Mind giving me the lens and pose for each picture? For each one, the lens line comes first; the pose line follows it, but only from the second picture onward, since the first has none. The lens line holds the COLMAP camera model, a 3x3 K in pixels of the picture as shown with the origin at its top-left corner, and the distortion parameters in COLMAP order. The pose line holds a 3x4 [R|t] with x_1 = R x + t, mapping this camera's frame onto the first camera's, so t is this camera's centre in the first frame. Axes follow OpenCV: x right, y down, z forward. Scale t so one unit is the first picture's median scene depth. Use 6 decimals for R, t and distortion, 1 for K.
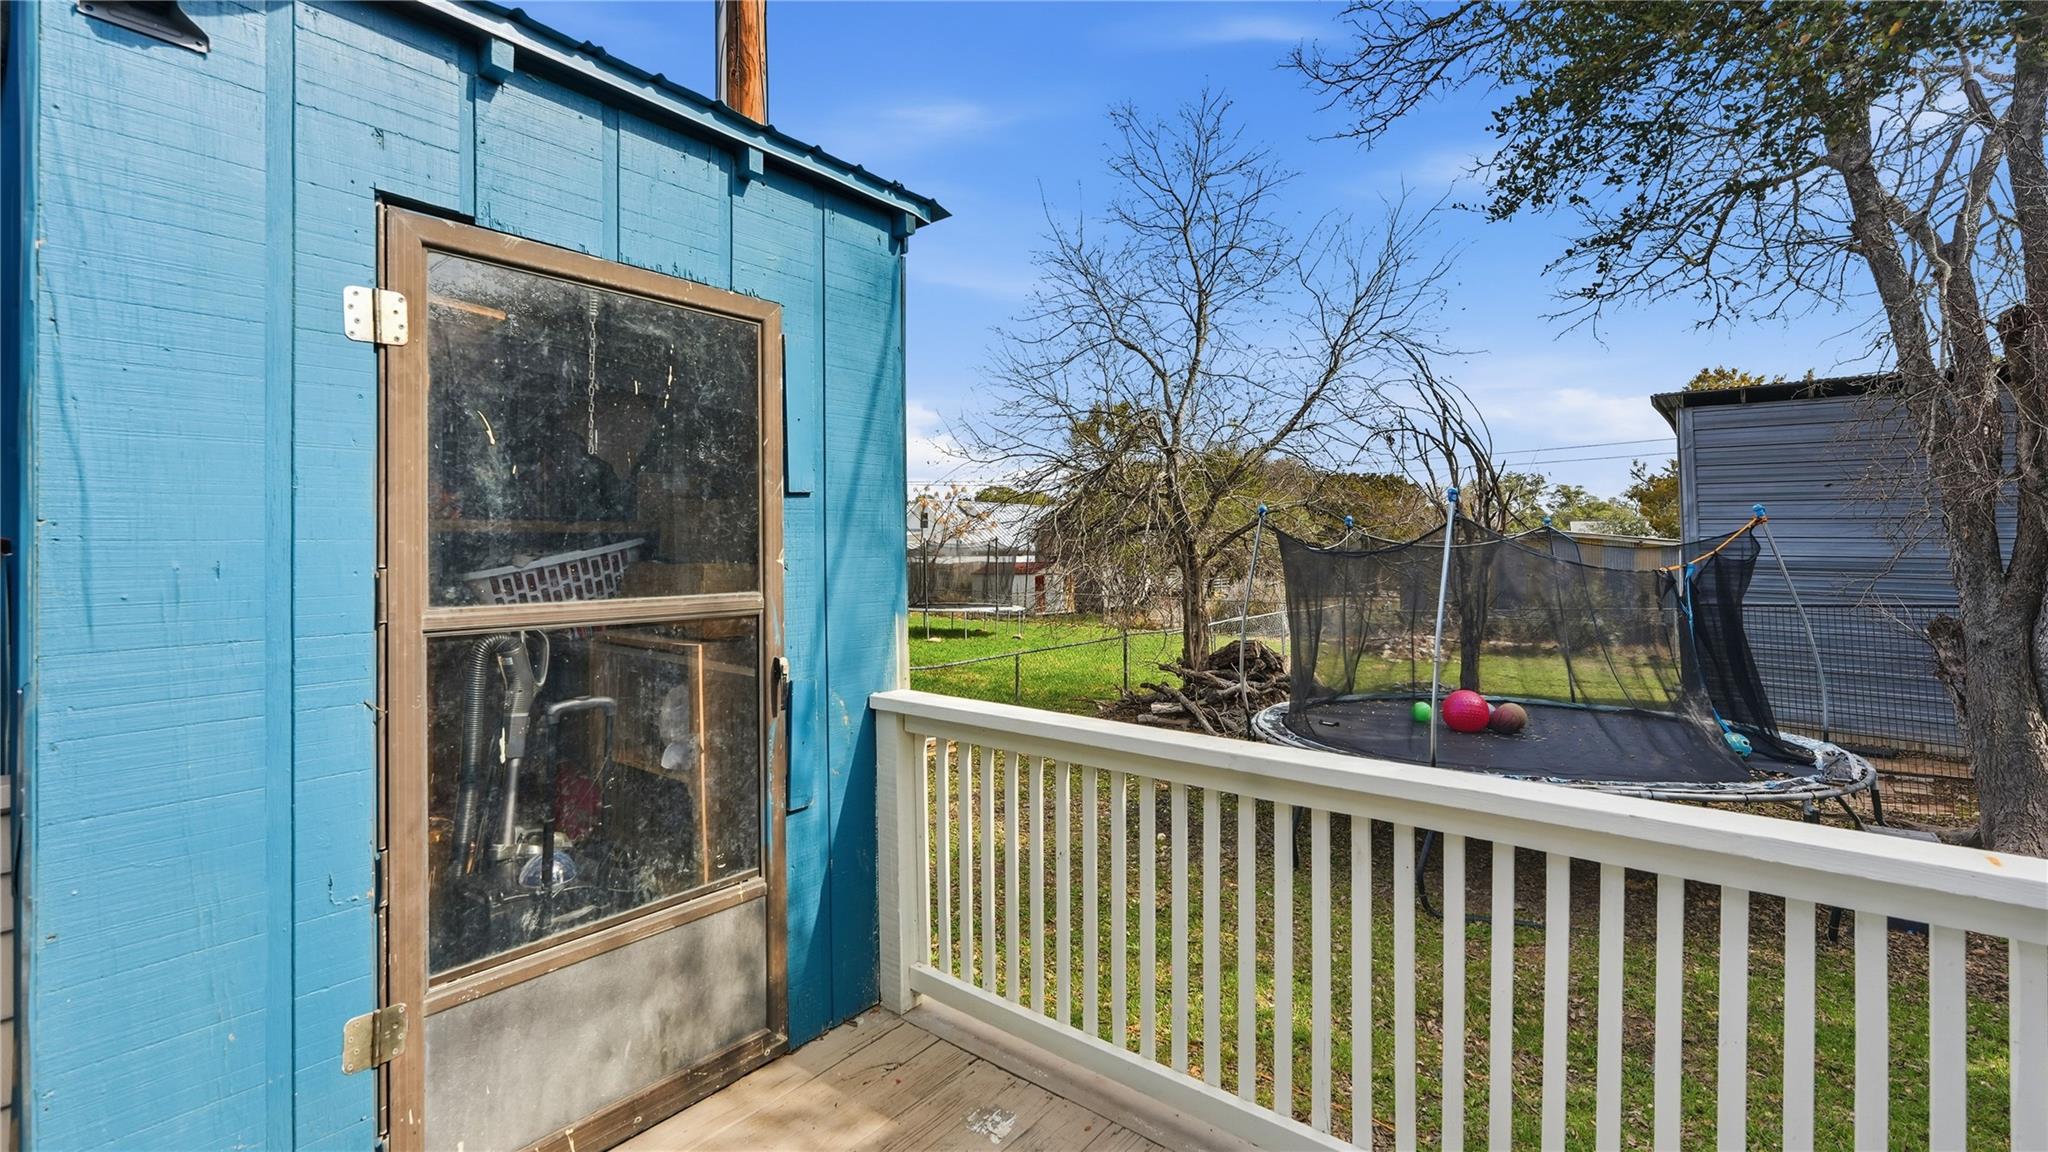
lens RADIAL K [[847.3, 0, 1026.0], [0, 847.3, 526.2], [0, 0, 1]] dist [-0.002360, 0.002319]
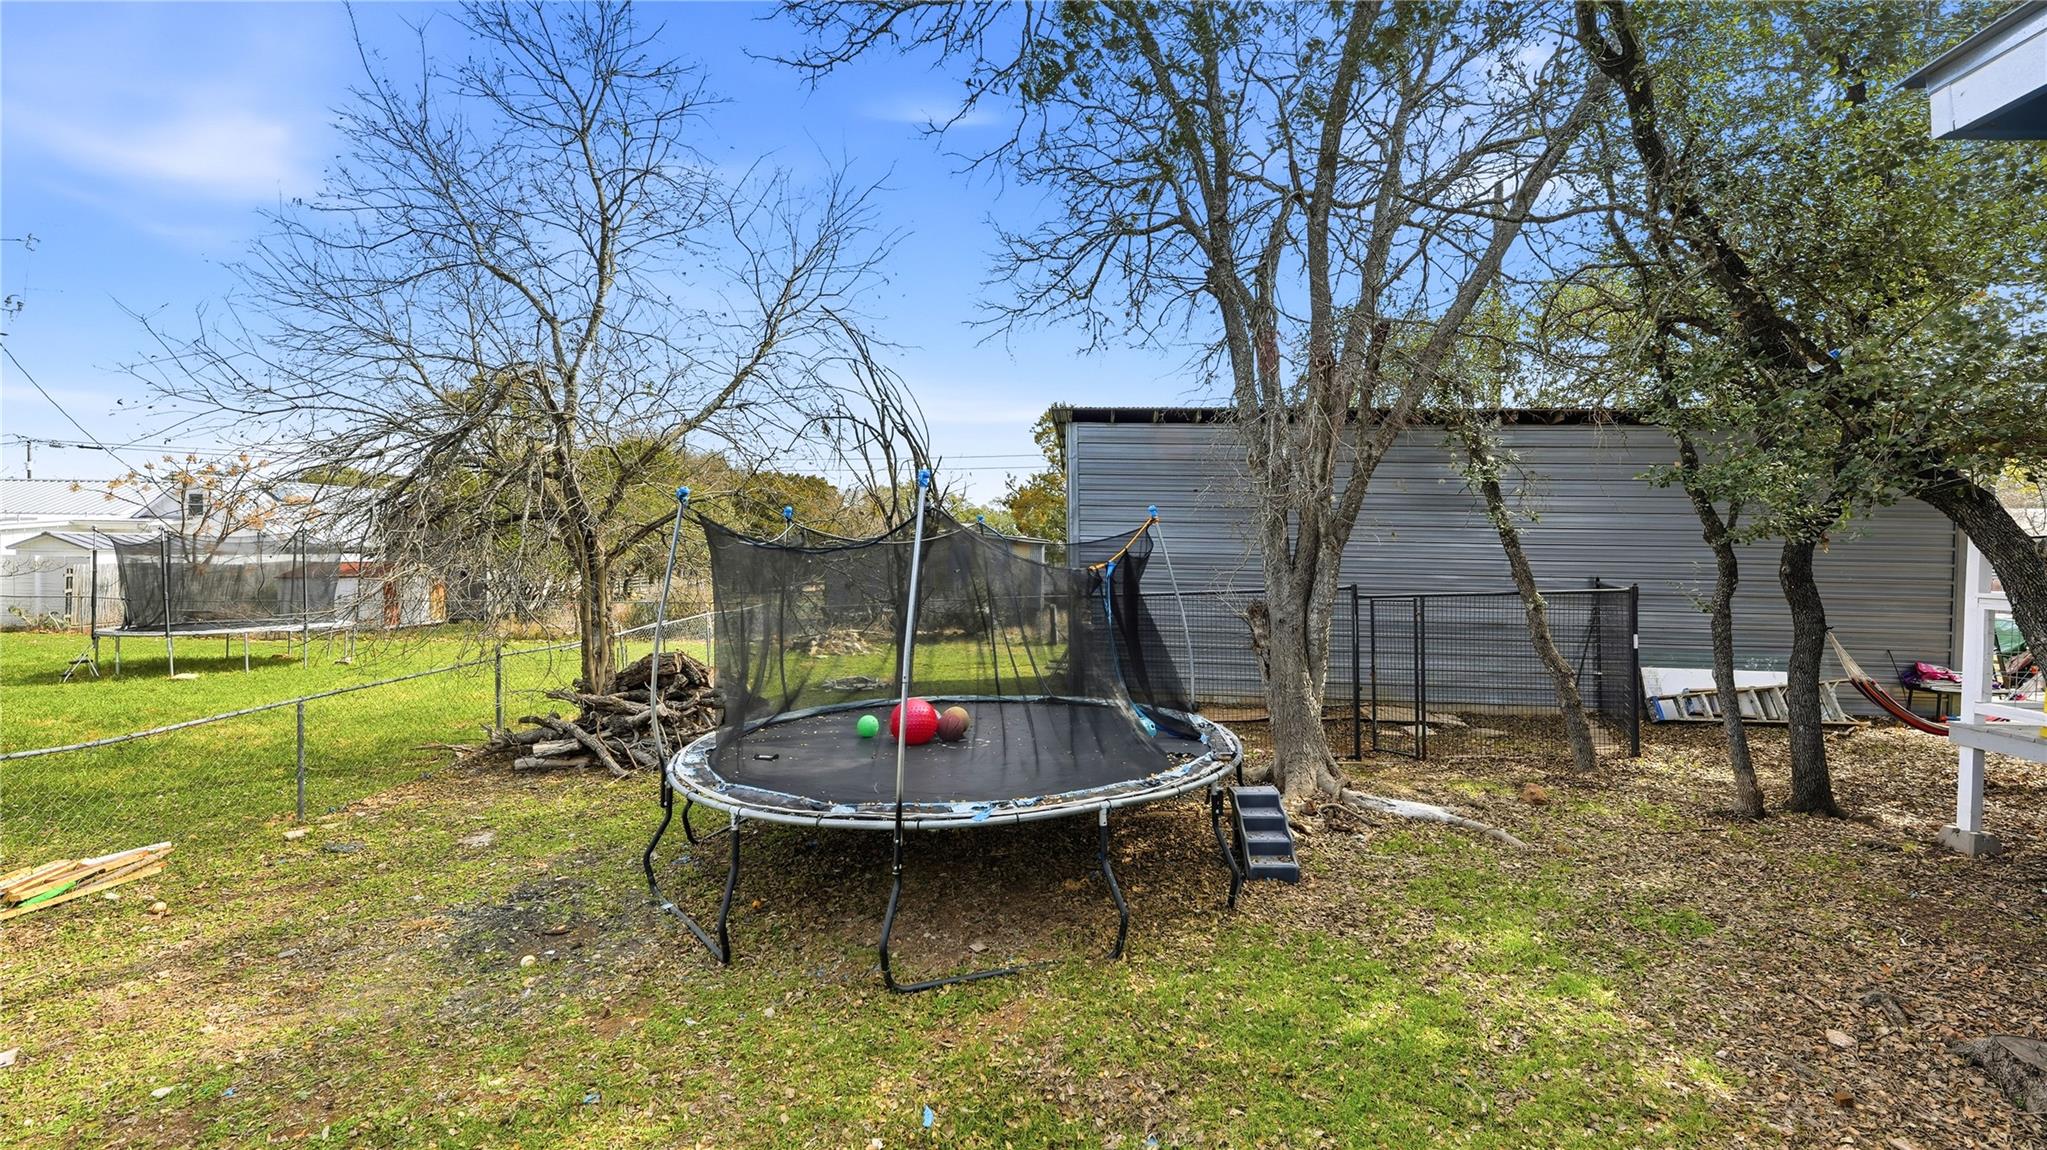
lens RADIAL K [[846.9, 0, 1033.3], [0, 846.9, 559.7], [0, 0, 1]] dist [-0.002360, 0.002319]
pose [[0.789178, -0.006425, 0.614131, 0.033761], [-0.019928, 0.999151, 0.036061, 0.004363], [-0.613841, -0.040697, 0.788380, 0.114893]]
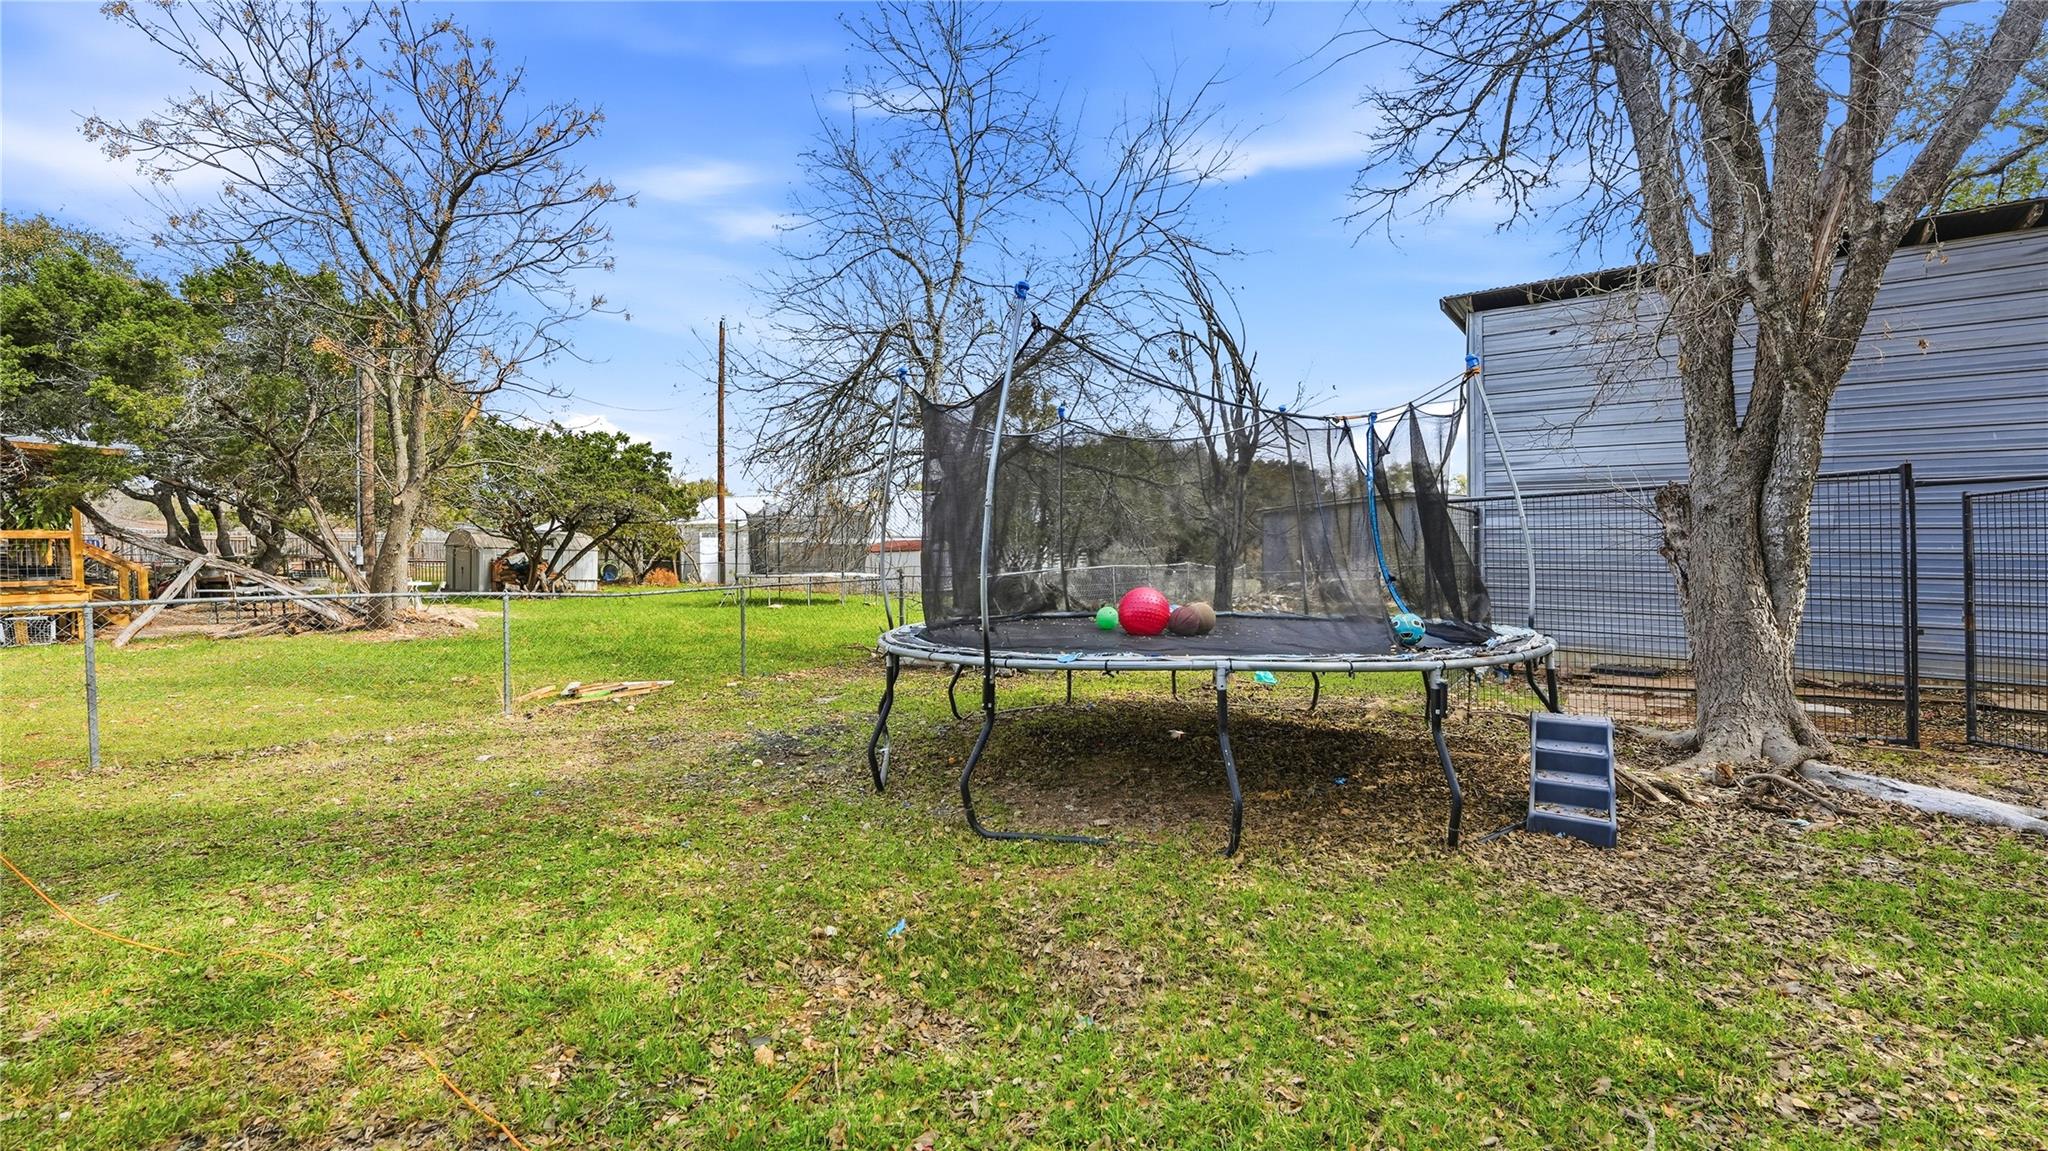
lens RADIAL K [[847.3, 0, 982.5], [0, 847.3, 541.9], [0, 0, 1]] dist [-0.002360, 0.002319]
pose [[0.998352, -0.005675, 0.057100, 0.172784], [0.003601, 0.999333, 0.036345, 0.065600], [-0.057268, -0.036080, 0.997707, 0.096758]]
